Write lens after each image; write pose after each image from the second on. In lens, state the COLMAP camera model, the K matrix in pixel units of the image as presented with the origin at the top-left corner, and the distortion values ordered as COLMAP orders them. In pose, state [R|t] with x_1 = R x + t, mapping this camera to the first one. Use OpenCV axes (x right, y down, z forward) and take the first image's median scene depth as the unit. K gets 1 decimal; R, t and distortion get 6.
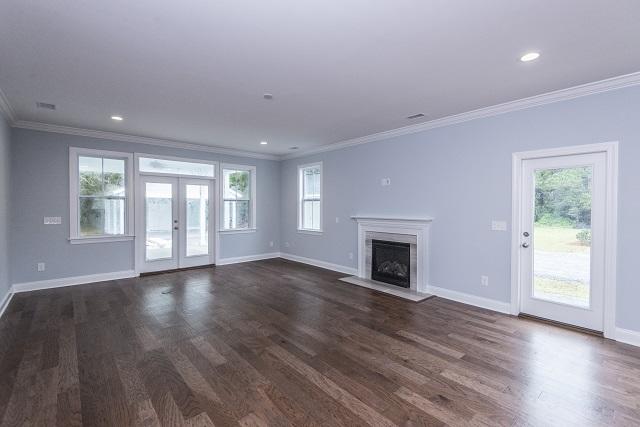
lens RADIAL K [[290.5, 0, 319.8], [0, 290.5, 210.5], [0, 0, 1]] dist [0.037482, -0.017782]
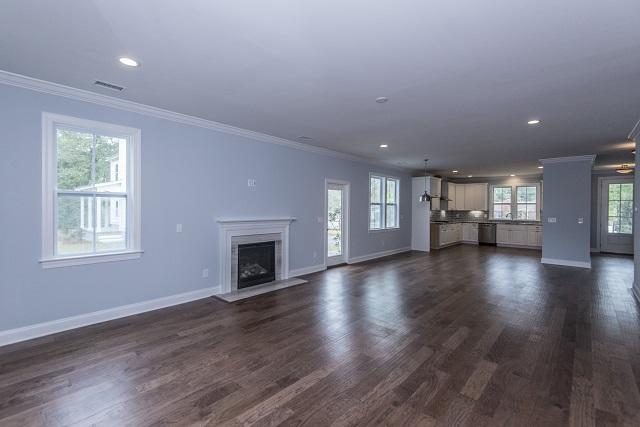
lens RADIAL K [[290.5, 0, 319.8], [0, 290.5, 210.5], [0, 0, 1]] dist [0.037482, -0.017782]
pose [[-0.126458, -0.008936, 0.991932, -0.710979], [0.005927, 0.999935, 0.009764, -0.013009], [-0.991954, 0.007114, -0.126397, 0.827006]]
